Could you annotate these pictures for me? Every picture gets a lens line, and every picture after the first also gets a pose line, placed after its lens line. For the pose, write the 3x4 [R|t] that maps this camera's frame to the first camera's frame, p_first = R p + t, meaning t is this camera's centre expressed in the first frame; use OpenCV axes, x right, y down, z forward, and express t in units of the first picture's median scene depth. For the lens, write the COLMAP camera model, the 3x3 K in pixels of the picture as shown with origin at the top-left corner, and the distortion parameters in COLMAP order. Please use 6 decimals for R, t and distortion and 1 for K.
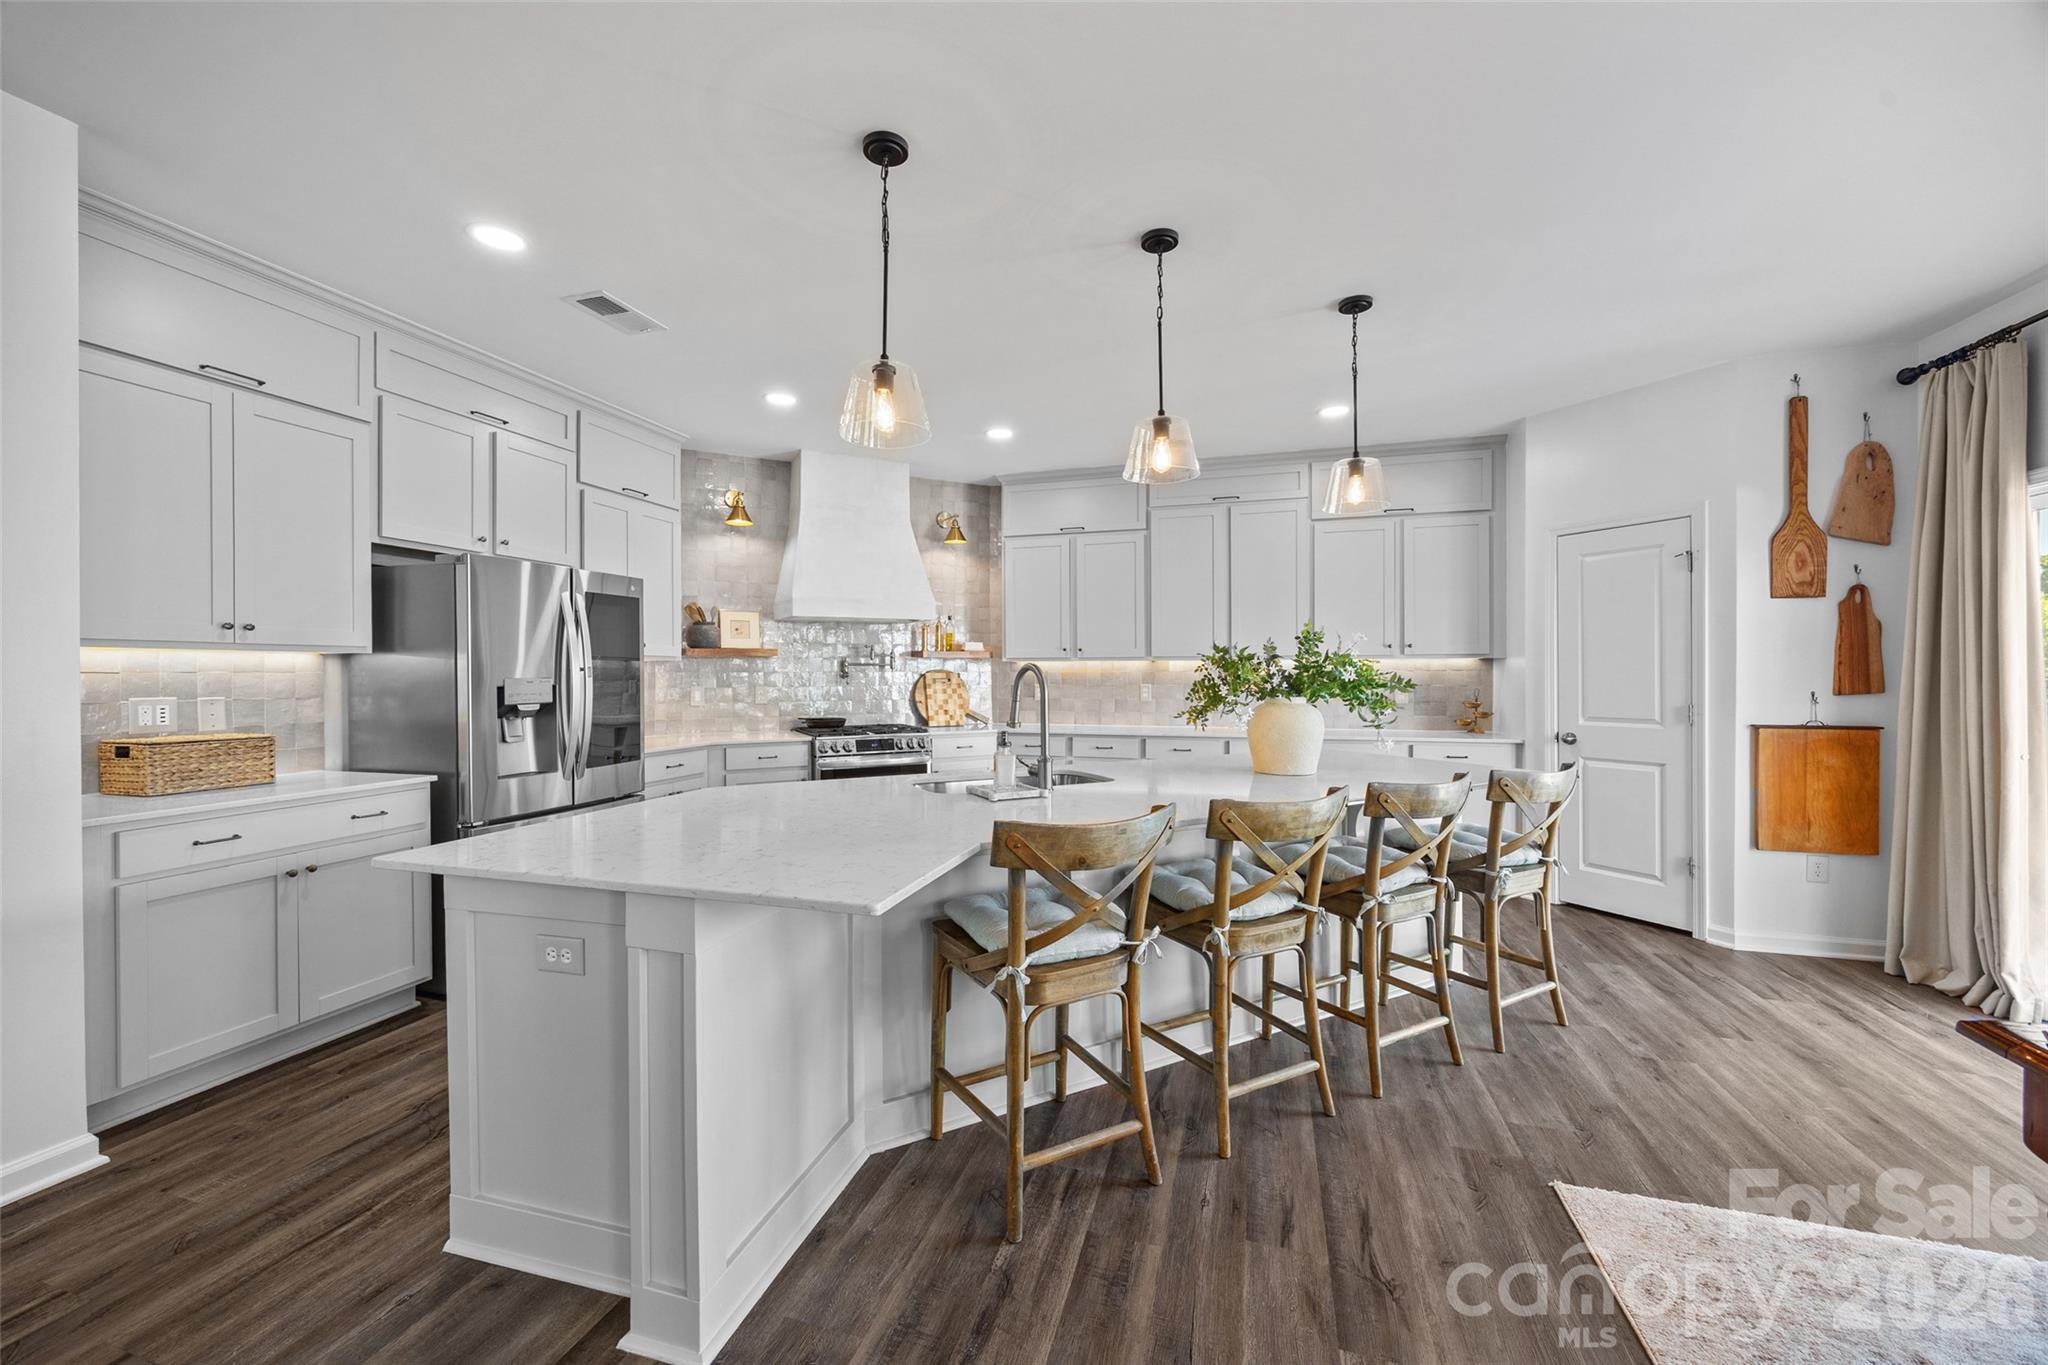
lens RADIAL K [[794.7, 0, 1015.9], [0, 794.7, 670.3], [0, 0, 1]] dist [-0.001983, -0.000007]
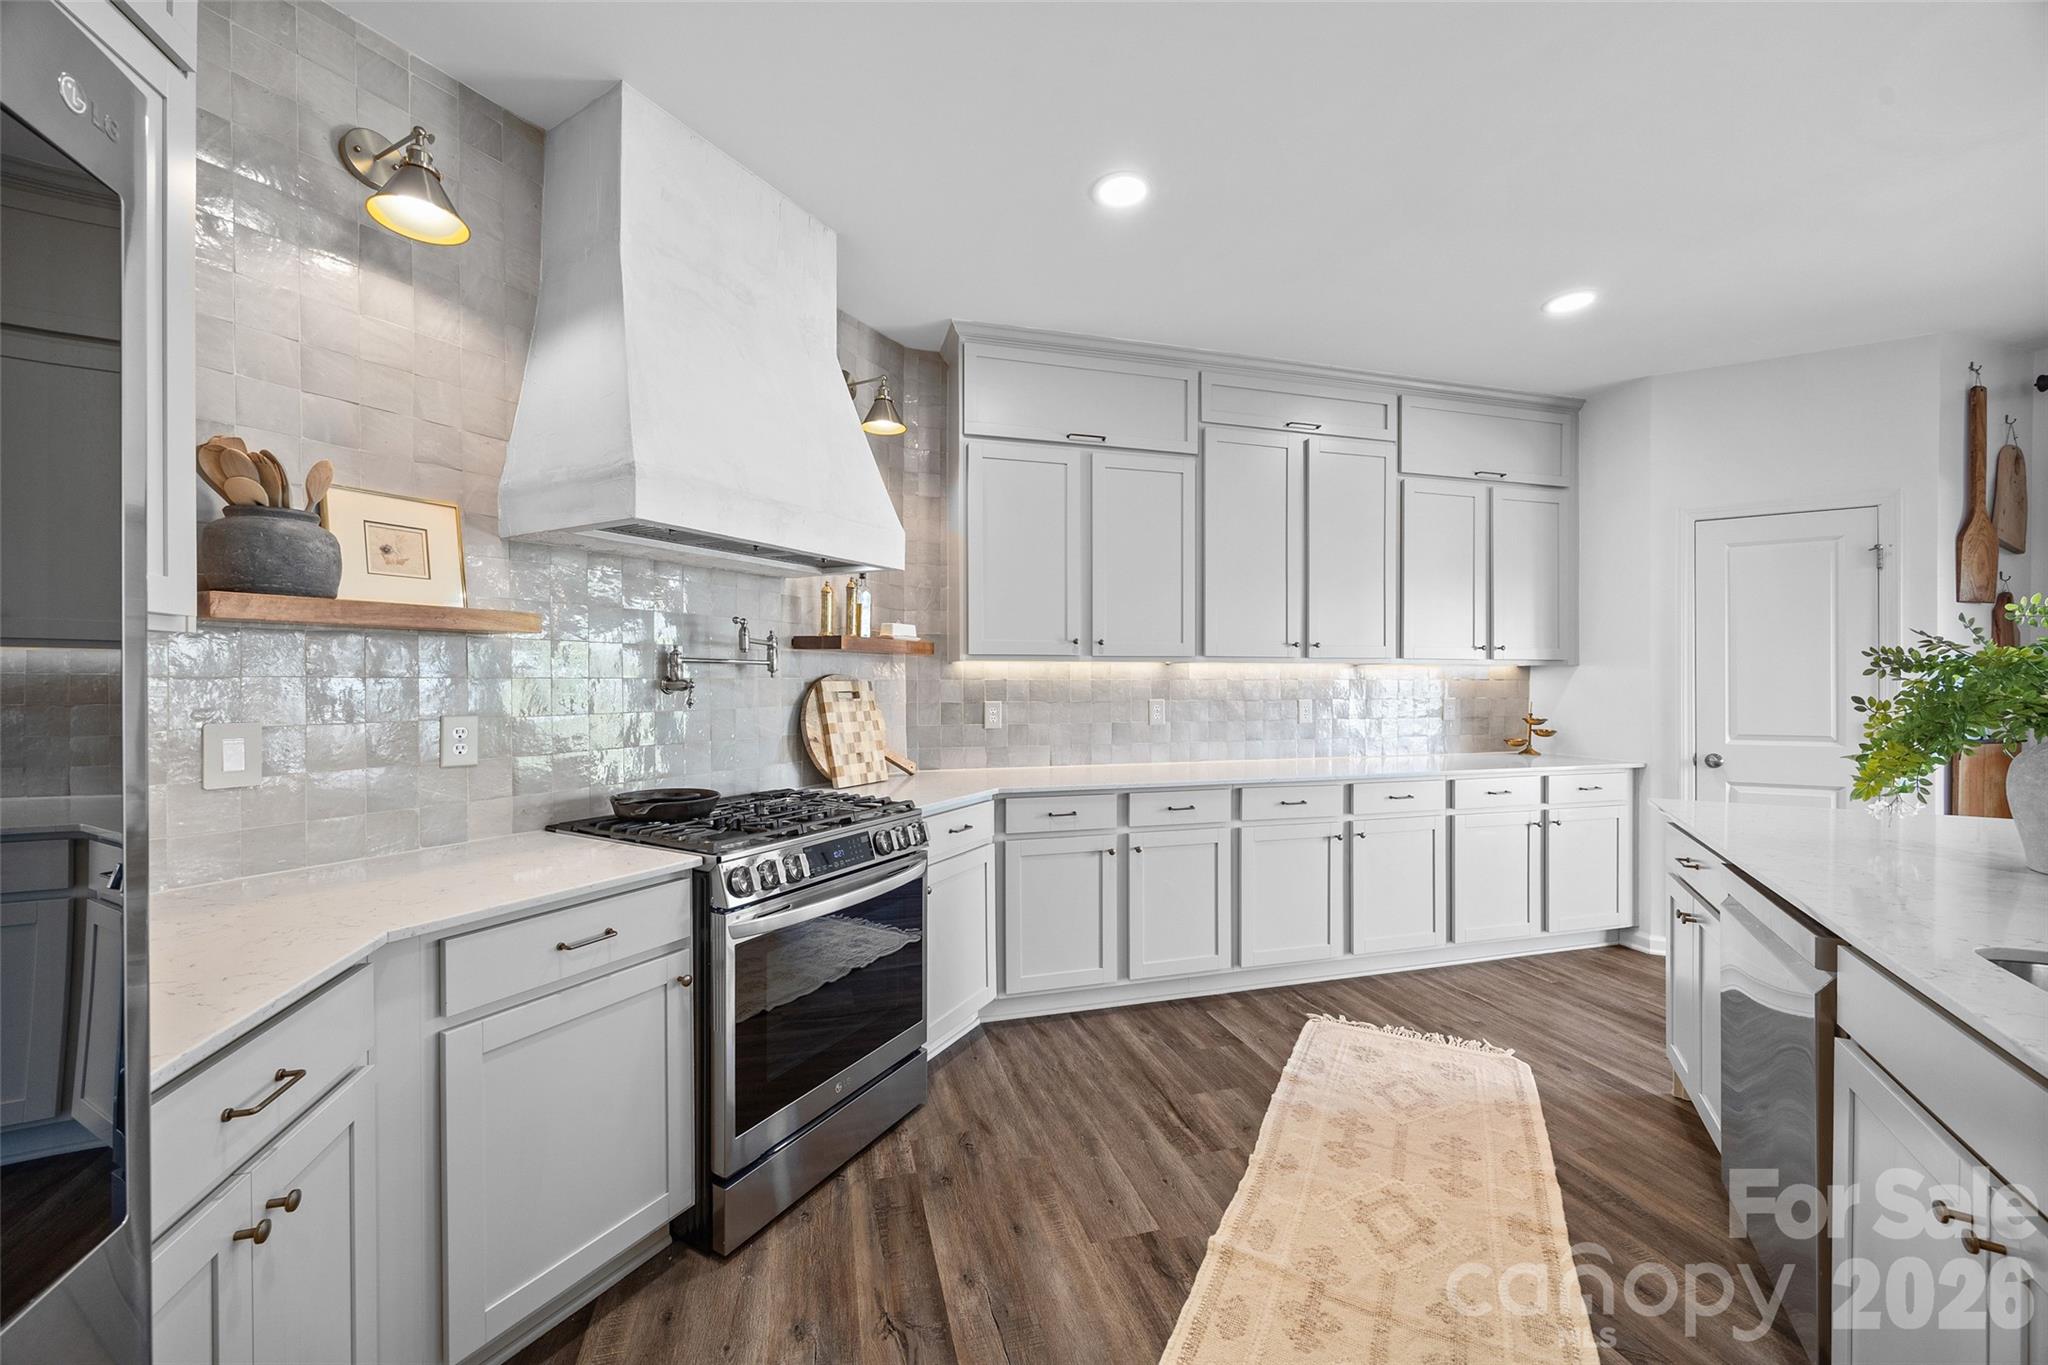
lens RADIAL K [[773.6, 0, 1024.0], [0, 773.6, 682.5], [0, 0, 1]] dist [-0.007421, -0.000116]
pose [[0.841257, 0.001828, 0.540632, -0.462301], [-0.003633, 0.999991, 0.002272, 0.004469], [-0.540623, -0.003875, 0.841256, 0.895809]]
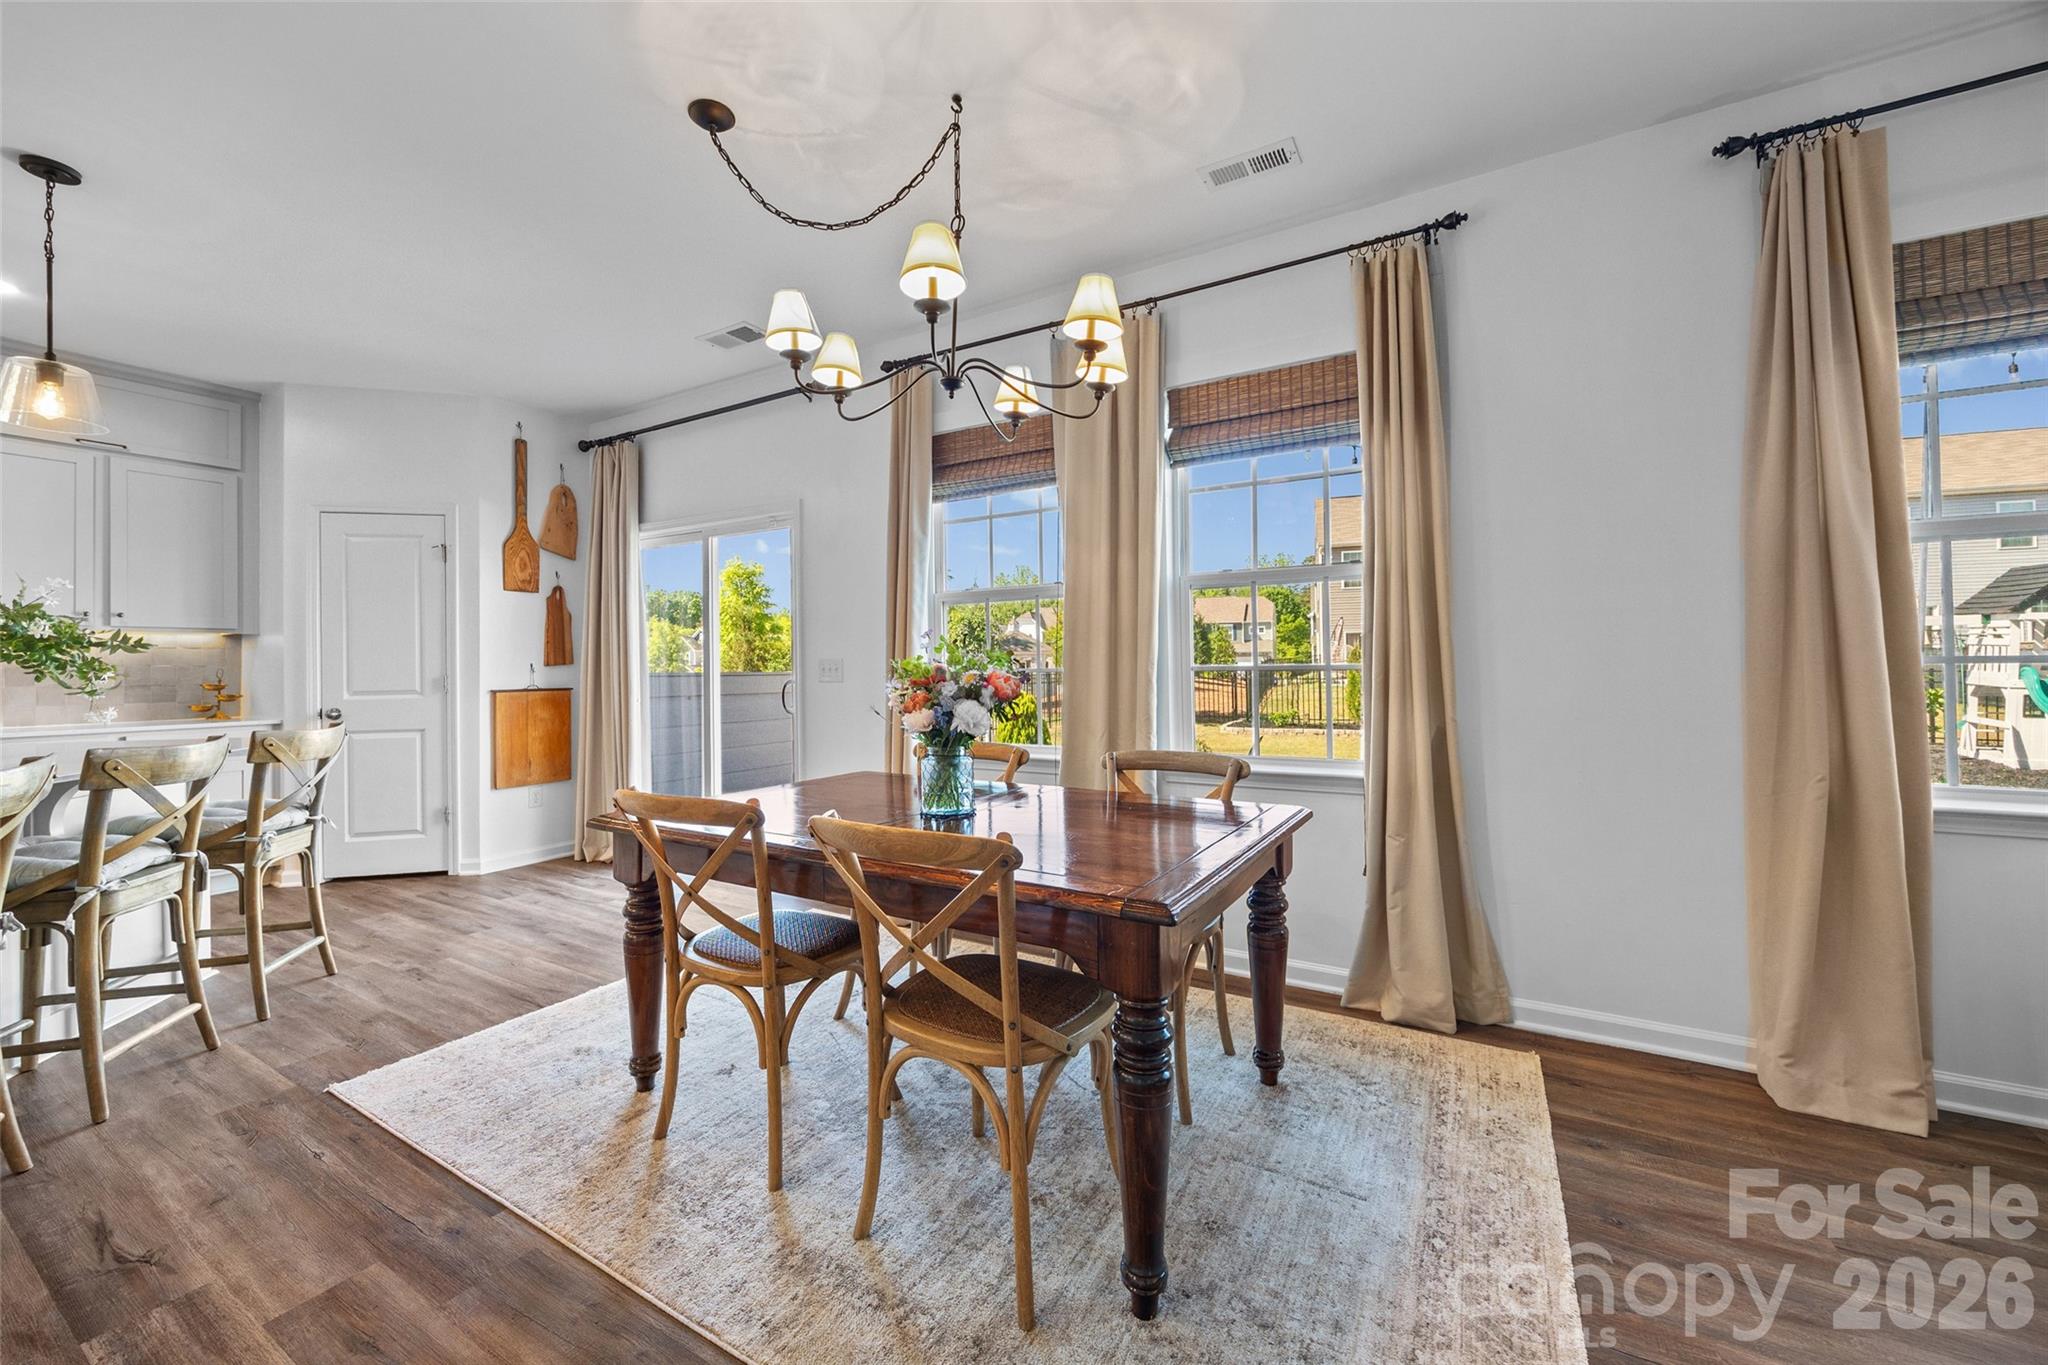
lens RADIAL K [[794.7, 0, 1015.9], [0, 794.7, 670.3], [0, 0, 1]] dist [-0.001983, -0.000007]
pose [[0.243516, -0.002336, 0.969894, -0.096191], [0.004699, 0.999988, 0.001229, 0.042134], [-0.969886, 0.004259, 0.243524, -0.120695]]
